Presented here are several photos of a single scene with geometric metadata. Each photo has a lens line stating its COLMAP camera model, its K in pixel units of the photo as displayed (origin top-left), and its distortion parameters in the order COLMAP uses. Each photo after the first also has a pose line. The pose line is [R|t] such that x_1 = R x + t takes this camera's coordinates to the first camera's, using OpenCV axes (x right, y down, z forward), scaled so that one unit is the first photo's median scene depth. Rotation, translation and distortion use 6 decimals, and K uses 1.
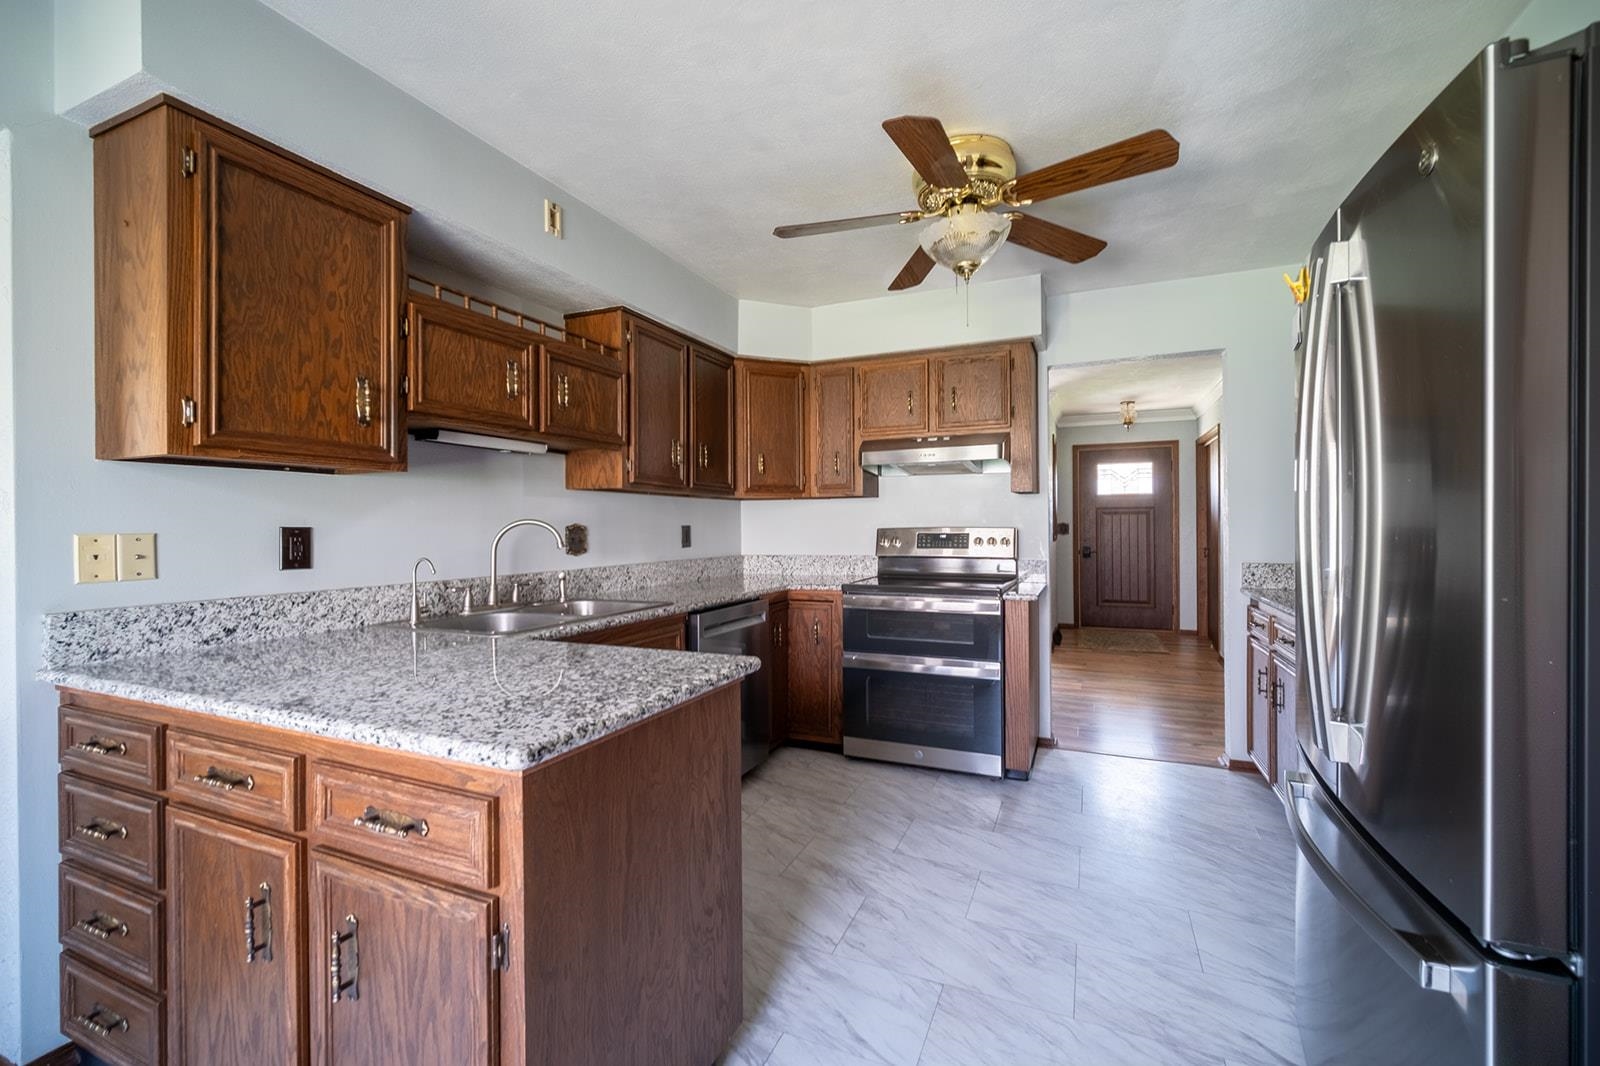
lens RADIAL K [[661.4, 0, 856.9], [0, 661.4, 527.2], [0, 0, 1]] dist [-0.001534, -0.000140]
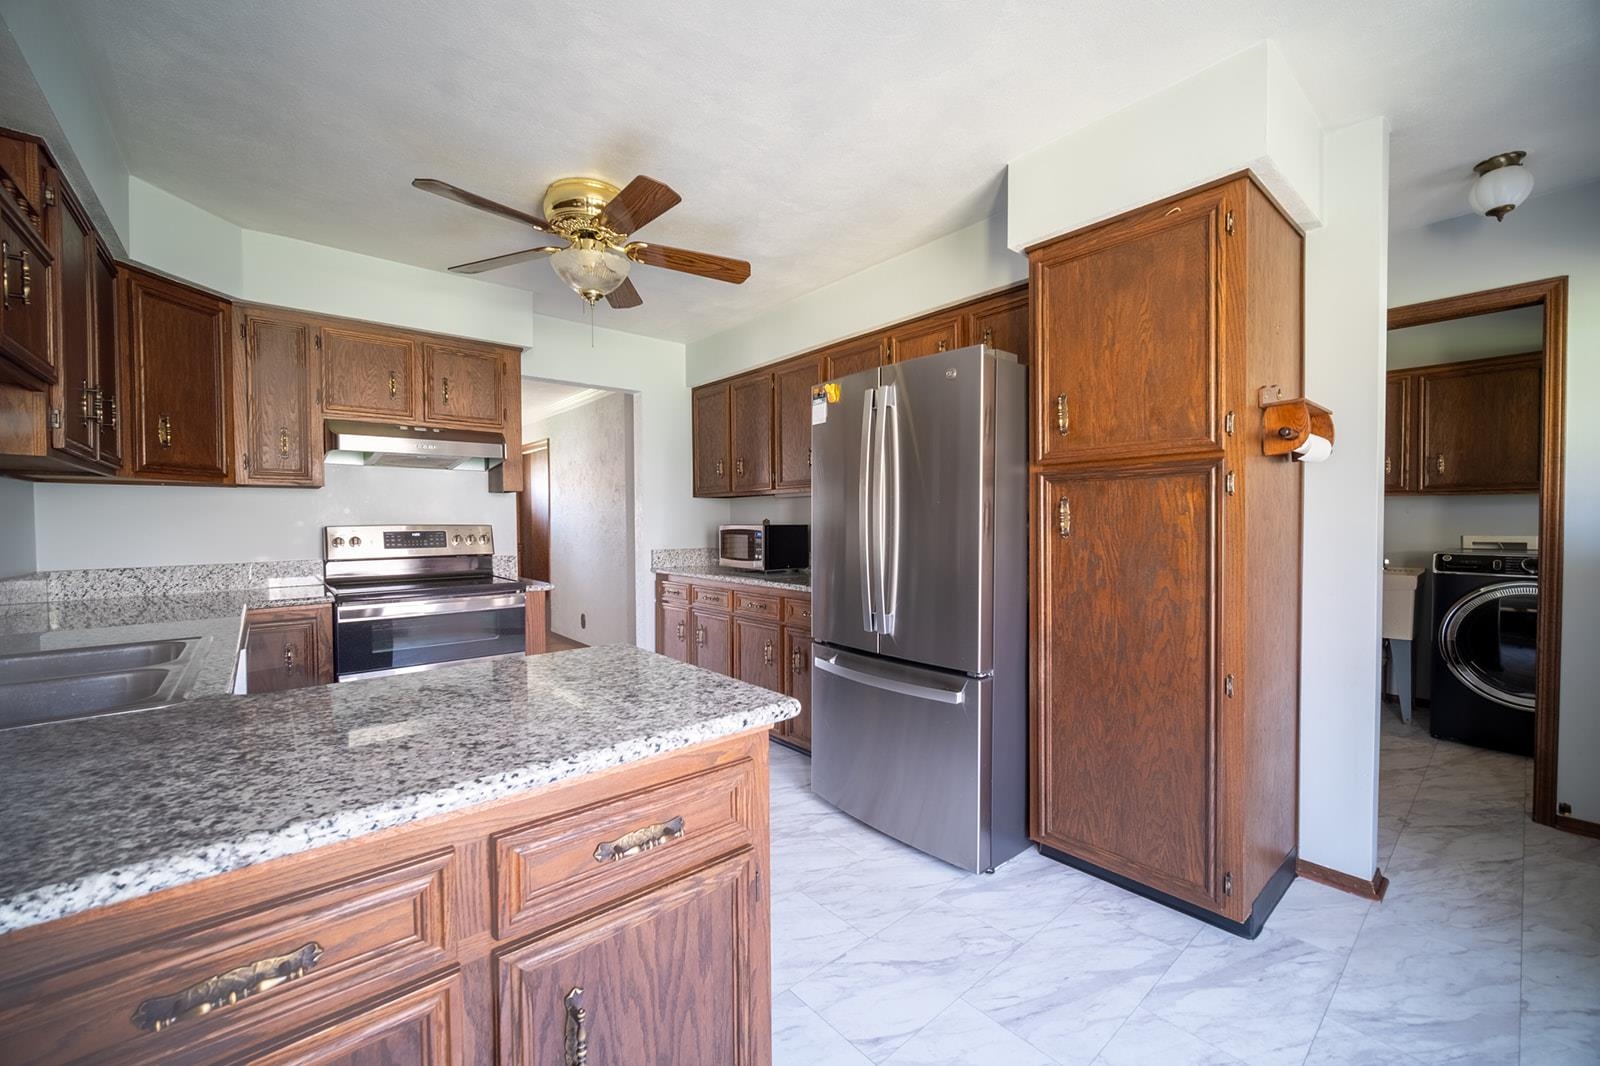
lens RADIAL K [[633.4, 0, 796.5], [0, 633.4, 535.8], [0, 0, 1]] dist [-0.001144, -0.000322]
pose [[0.443733, -0.018892, 0.895960, -0.577106], [0.005405, 0.999816, 0.018405, 0.003433], [-0.896143, -0.003324, 0.443753, 0.173408]]
